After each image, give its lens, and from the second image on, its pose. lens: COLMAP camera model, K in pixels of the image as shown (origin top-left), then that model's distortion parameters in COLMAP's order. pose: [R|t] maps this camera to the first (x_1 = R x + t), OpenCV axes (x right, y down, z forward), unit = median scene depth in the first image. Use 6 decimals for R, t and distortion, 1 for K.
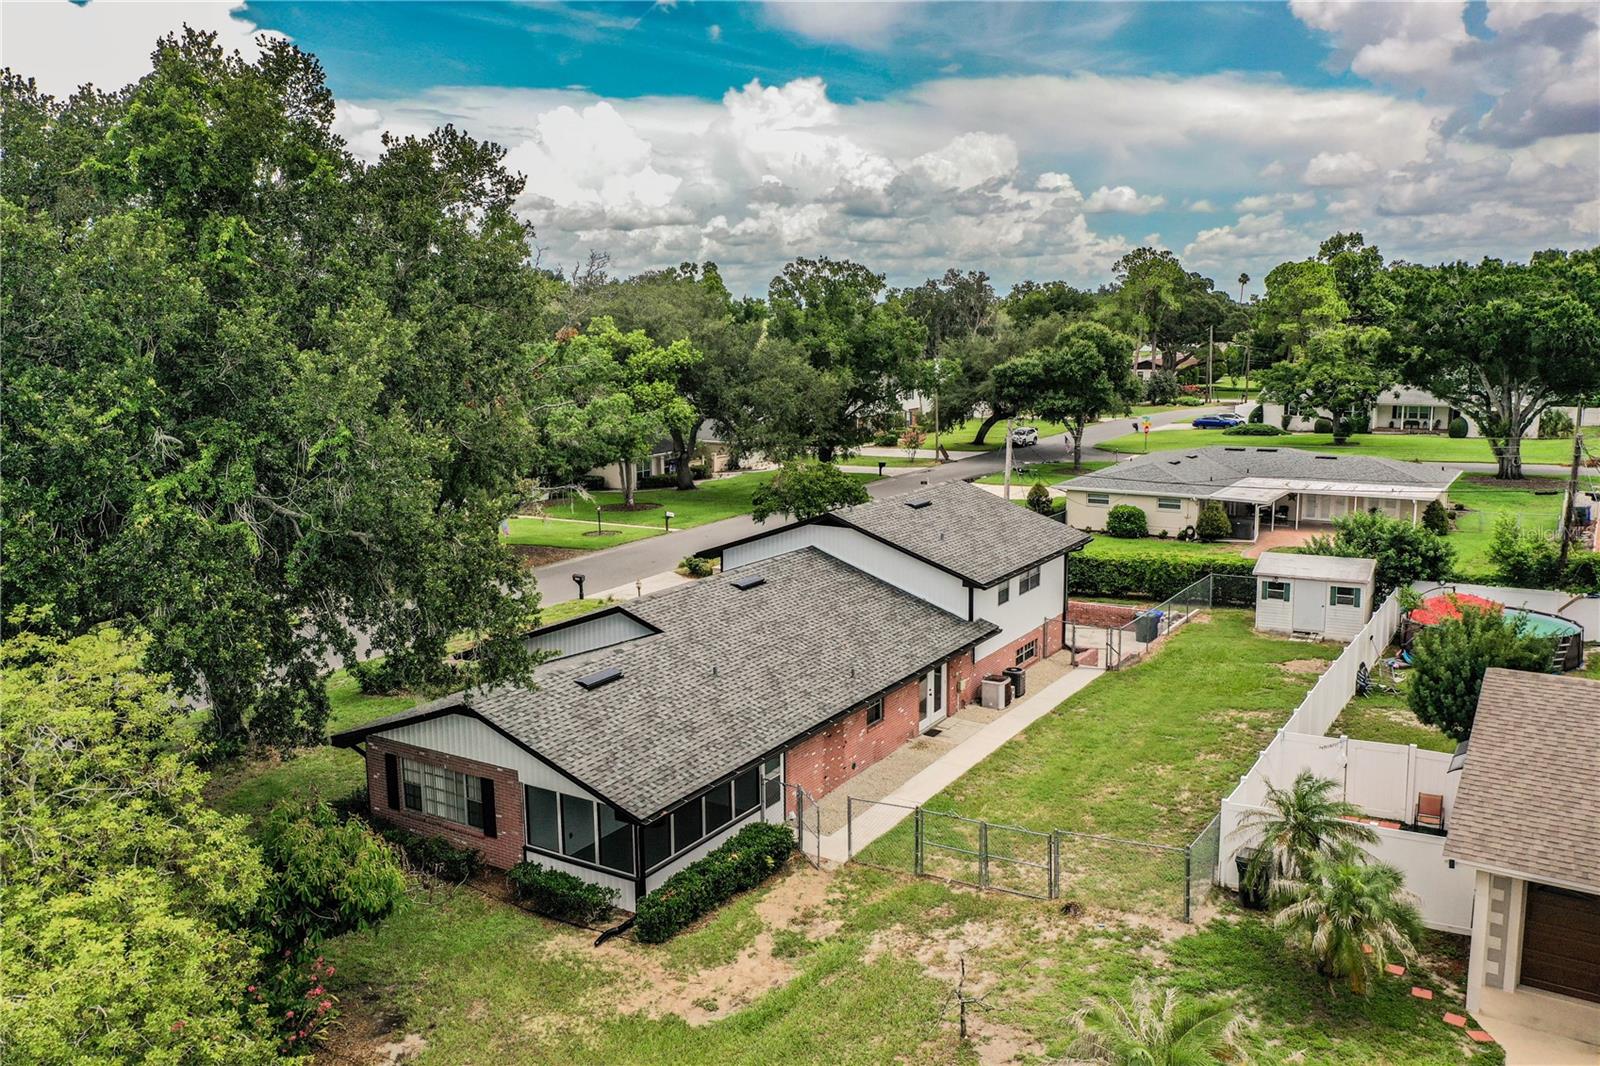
lens RADIAL K [[1255.3, 0, 792.0], [0, 1255.3, 533.1], [0, 0, 1]] dist [0.000756, -0.004719]
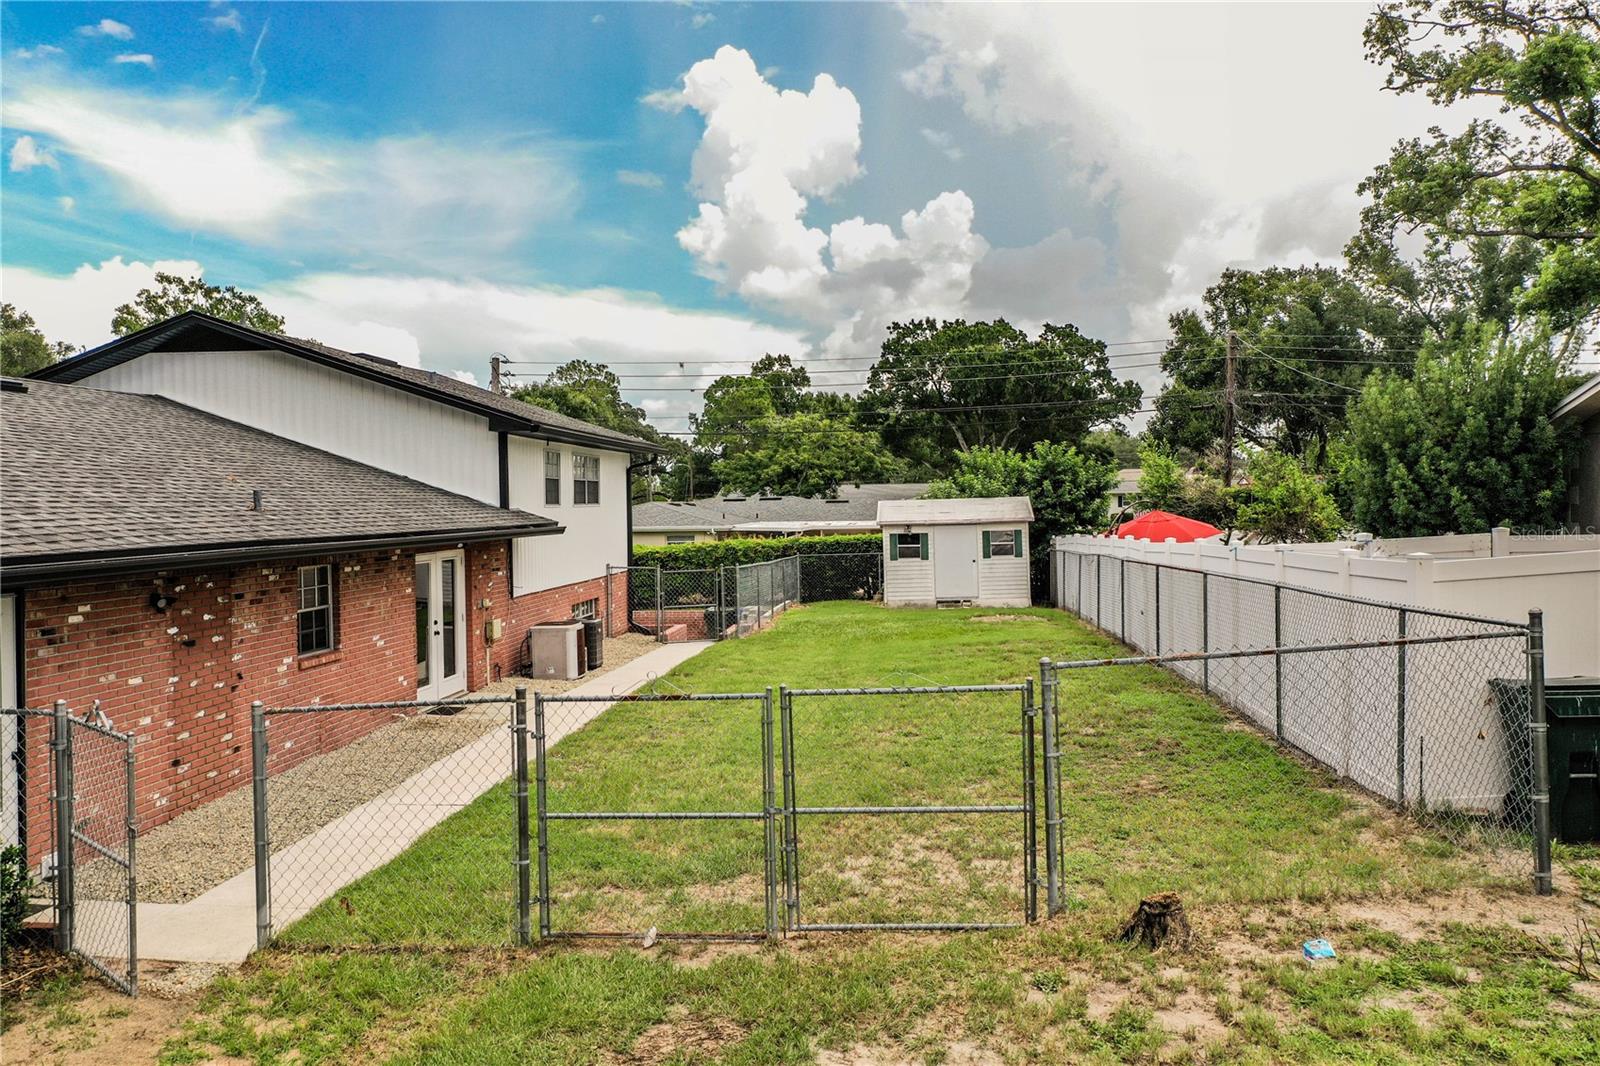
lens RADIAL K [[1255.3, 0, 792.0], [0, 1255.3, 533.1], [0, 0, 1]] dist [0.000756, -0.004719]
pose [[0.894529, -0.007380, 0.446948, 0.016856], [0.077519, 0.987275, -0.138846, 0.134280], [-0.440236, 0.158849, 0.883719, 0.424627]]
